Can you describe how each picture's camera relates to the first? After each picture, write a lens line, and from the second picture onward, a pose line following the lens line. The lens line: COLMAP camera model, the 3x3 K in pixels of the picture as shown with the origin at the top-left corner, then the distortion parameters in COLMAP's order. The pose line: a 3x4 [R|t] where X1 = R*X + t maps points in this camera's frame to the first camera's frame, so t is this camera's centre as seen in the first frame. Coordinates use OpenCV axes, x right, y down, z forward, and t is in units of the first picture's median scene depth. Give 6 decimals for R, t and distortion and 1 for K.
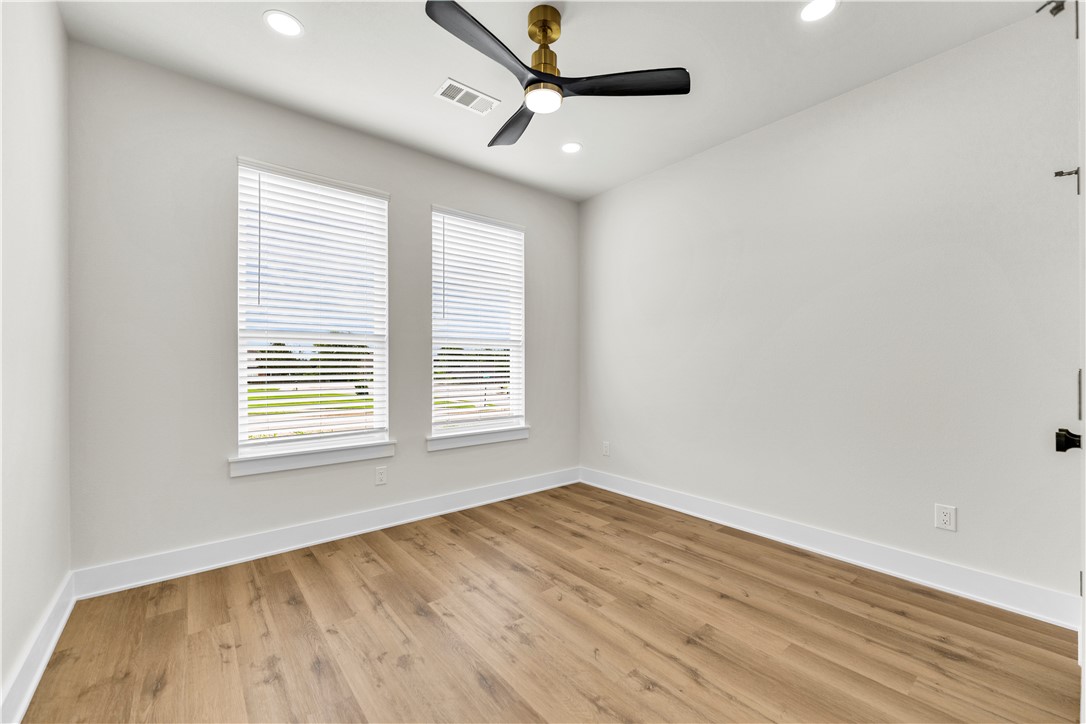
lens RADIAL K [[455.3, 0, 544.4], [0, 455.3, 364.6], [0, 0, 1]] dist [0.002854, 0.001076]
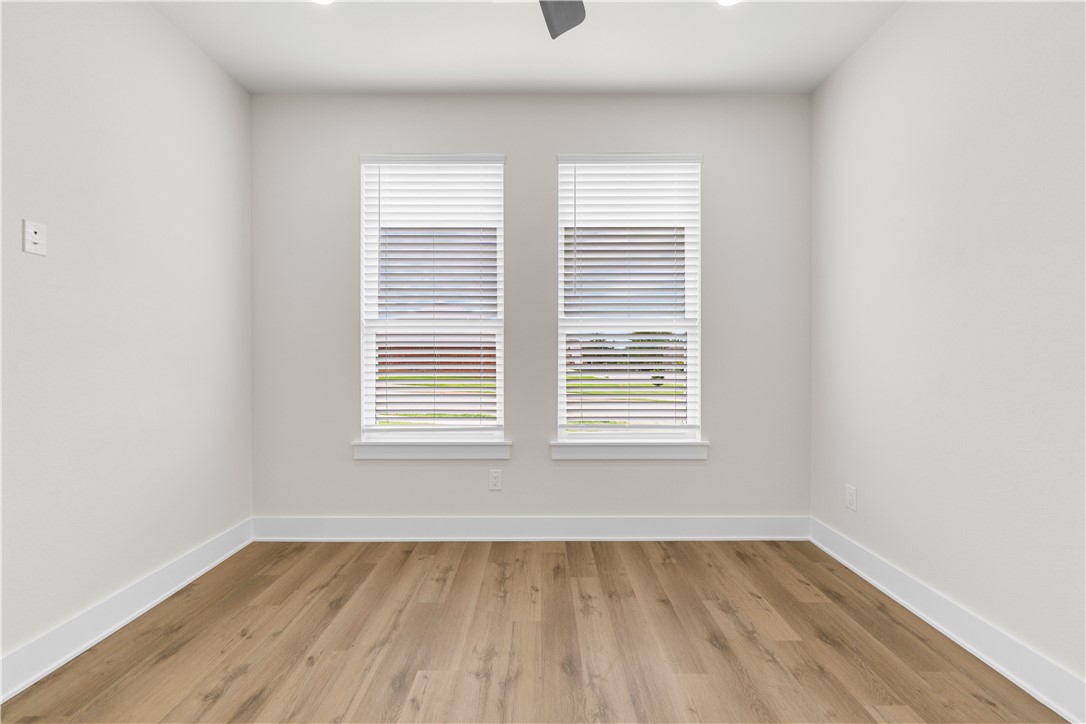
lens RADIAL K [[455.3, 0, 534.8], [0, 455.3, 352.6], [0, 0, 1]] dist [0.002854, 0.001076]
pose [[0.762912, 0.004761, -0.646485, 0.267234], [0.000758, 0.999966, 0.008259, -0.008601], [0.646502, -0.006791, 0.762882, 0.384996]]
